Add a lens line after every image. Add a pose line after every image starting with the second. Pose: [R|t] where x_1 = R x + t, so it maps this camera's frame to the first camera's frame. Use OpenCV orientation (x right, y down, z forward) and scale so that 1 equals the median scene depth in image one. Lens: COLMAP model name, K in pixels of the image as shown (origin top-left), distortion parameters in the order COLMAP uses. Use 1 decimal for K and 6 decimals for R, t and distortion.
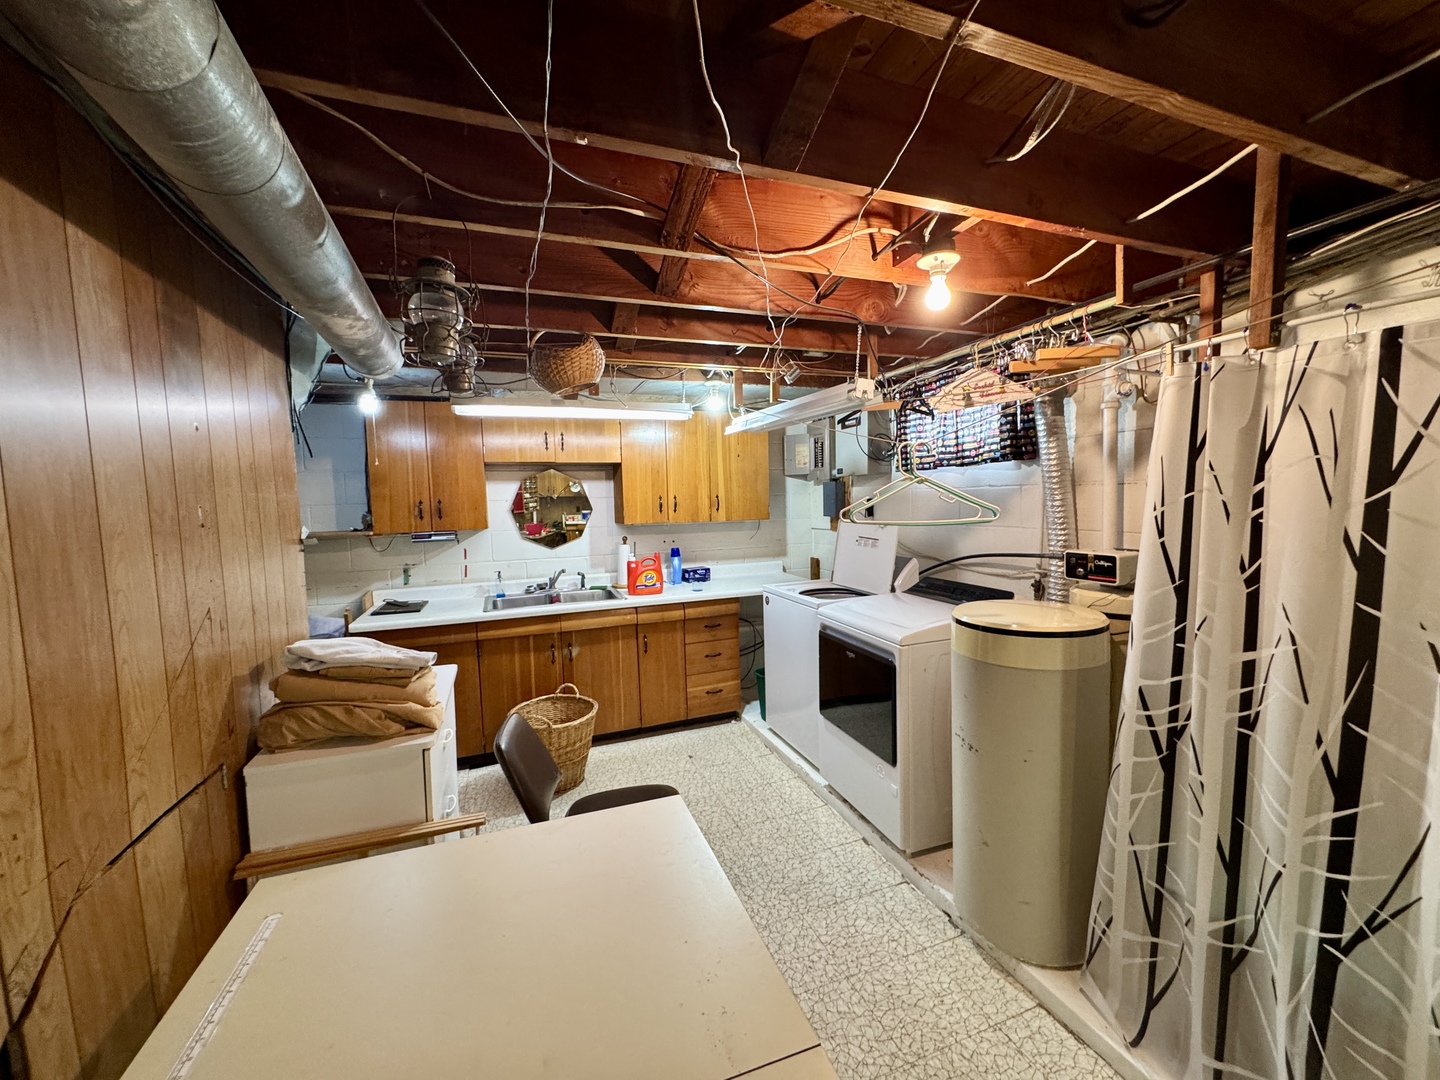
lens RADIAL K [[573.0, 0, 722.3], [0, 573.0, 536.4], [0, 0, 1]] dist [-0.001461, -0.000025]
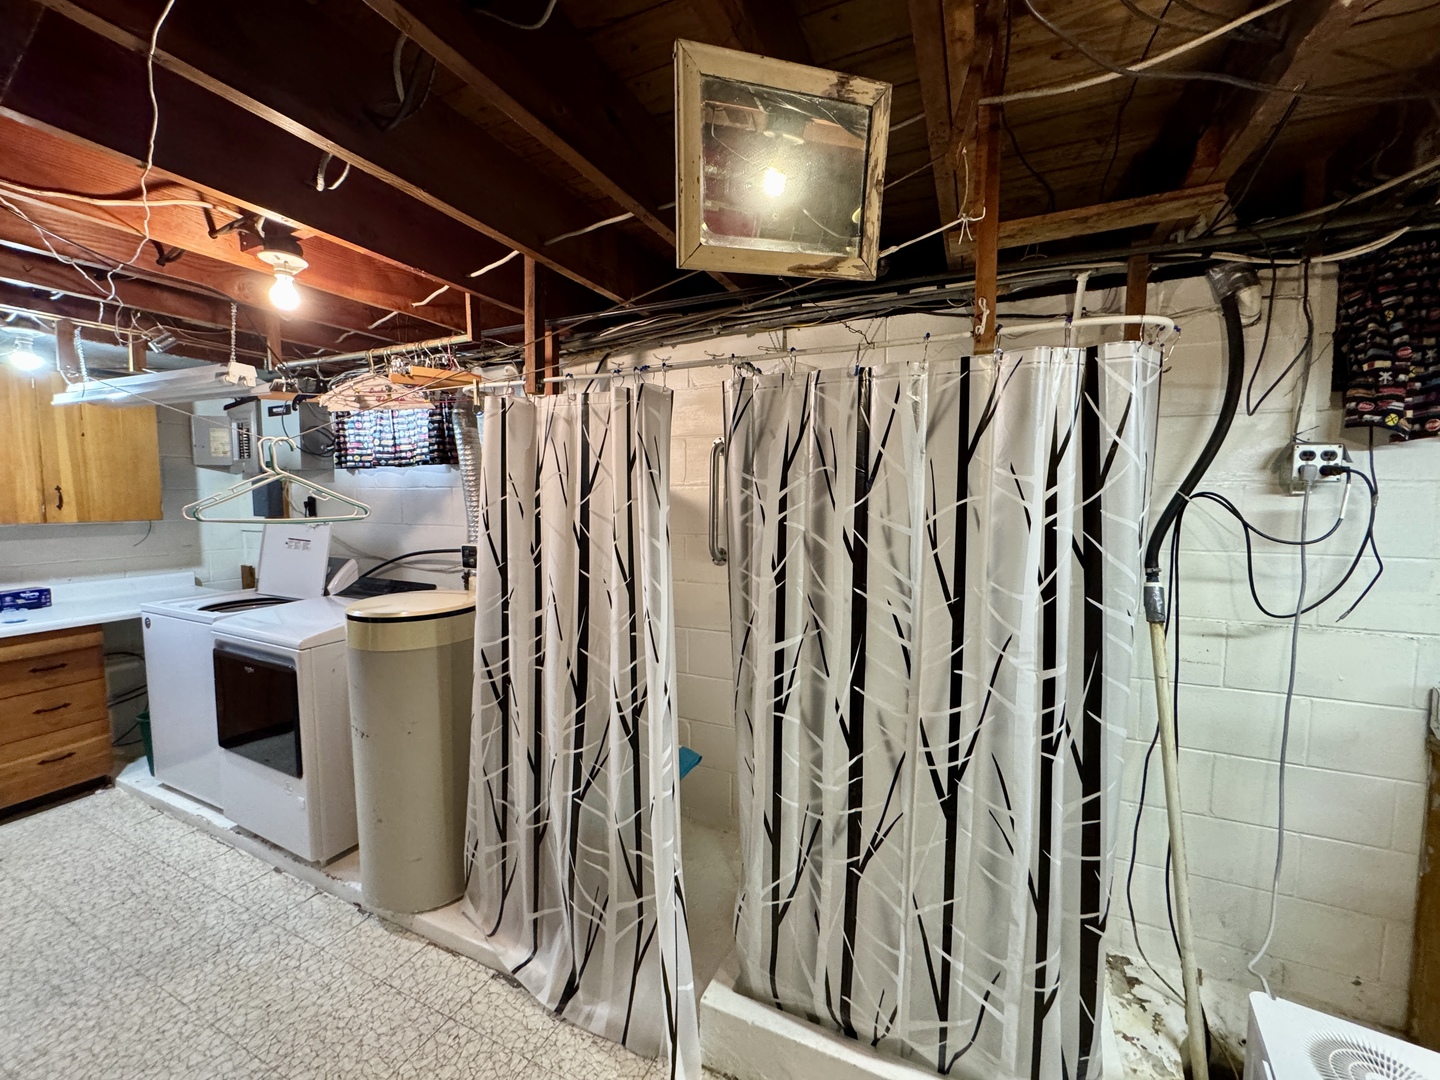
lens RADIAL K [[573.0, 0, 722.3], [0, 573.0, 536.4], [0, 0, 1]] dist [-0.001461, -0.000025]
pose [[0.713949, -0.024769, 0.699760, 0.150649], [0.026457, 0.999615, 0.008390, 0.011866], [-0.699698, 0.012524, 0.714329, -0.180596]]
